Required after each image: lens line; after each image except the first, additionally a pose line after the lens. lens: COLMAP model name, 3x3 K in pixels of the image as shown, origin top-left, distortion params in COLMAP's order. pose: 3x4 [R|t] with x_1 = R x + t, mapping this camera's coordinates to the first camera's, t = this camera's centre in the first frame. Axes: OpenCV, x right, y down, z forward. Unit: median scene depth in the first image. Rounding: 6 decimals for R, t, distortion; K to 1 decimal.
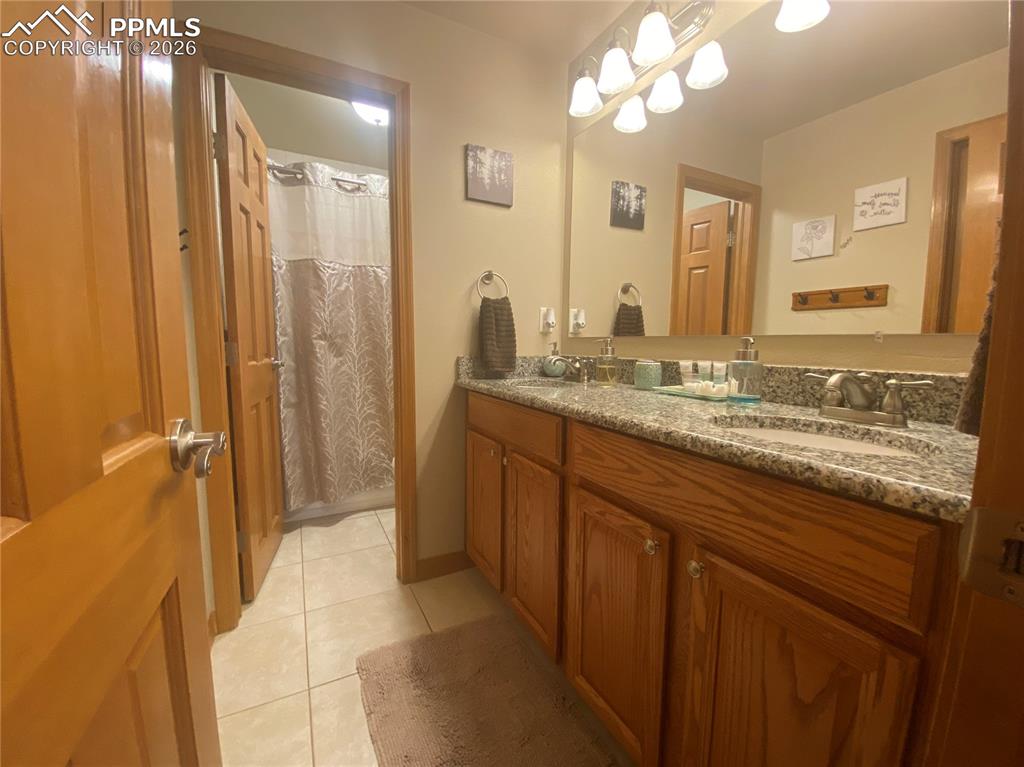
lens RADIAL K [[411.4, 0, 512.0], [0, 411.4, 383.5], [0, 0, 1]] dist [0.024798, -0.022287]
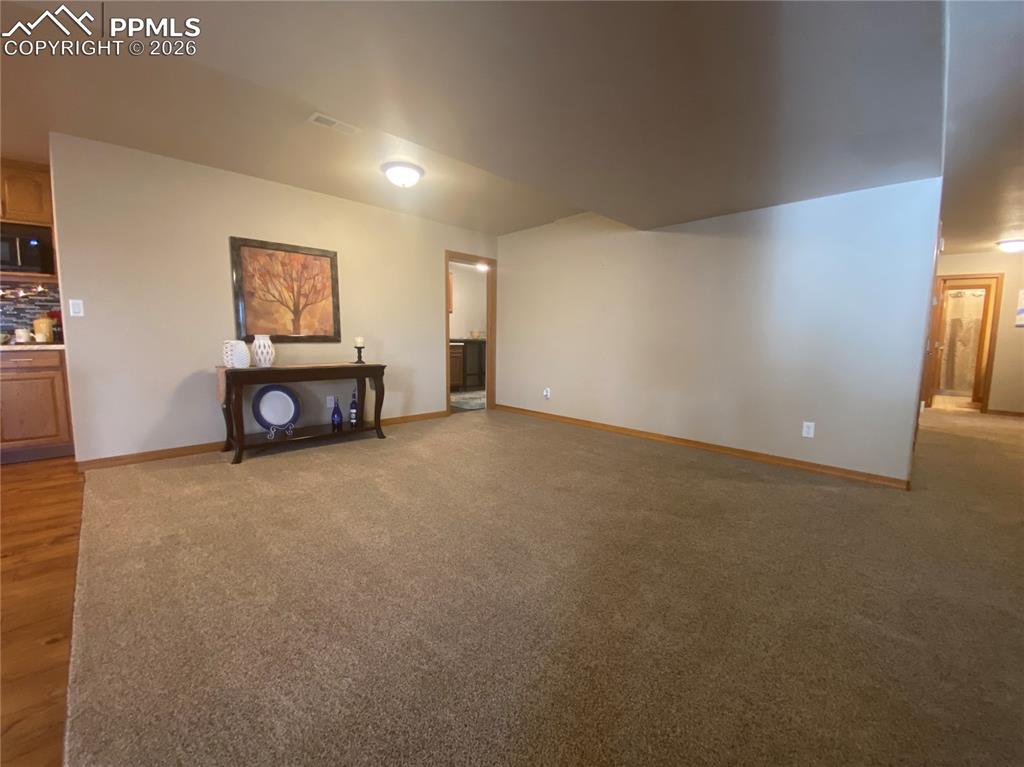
lens RADIAL K [[411.4, 0, 512.0], [0, 411.4, 383.5], [0, 0, 1]] dist [0.024798, -0.022287]
pose [[0.283336, 0.106798, -0.953055, 1.753045], [-0.106050, 0.991174, 0.079542, 0.356932], [0.953139, 0.078535, 0.292161, -3.470343]]
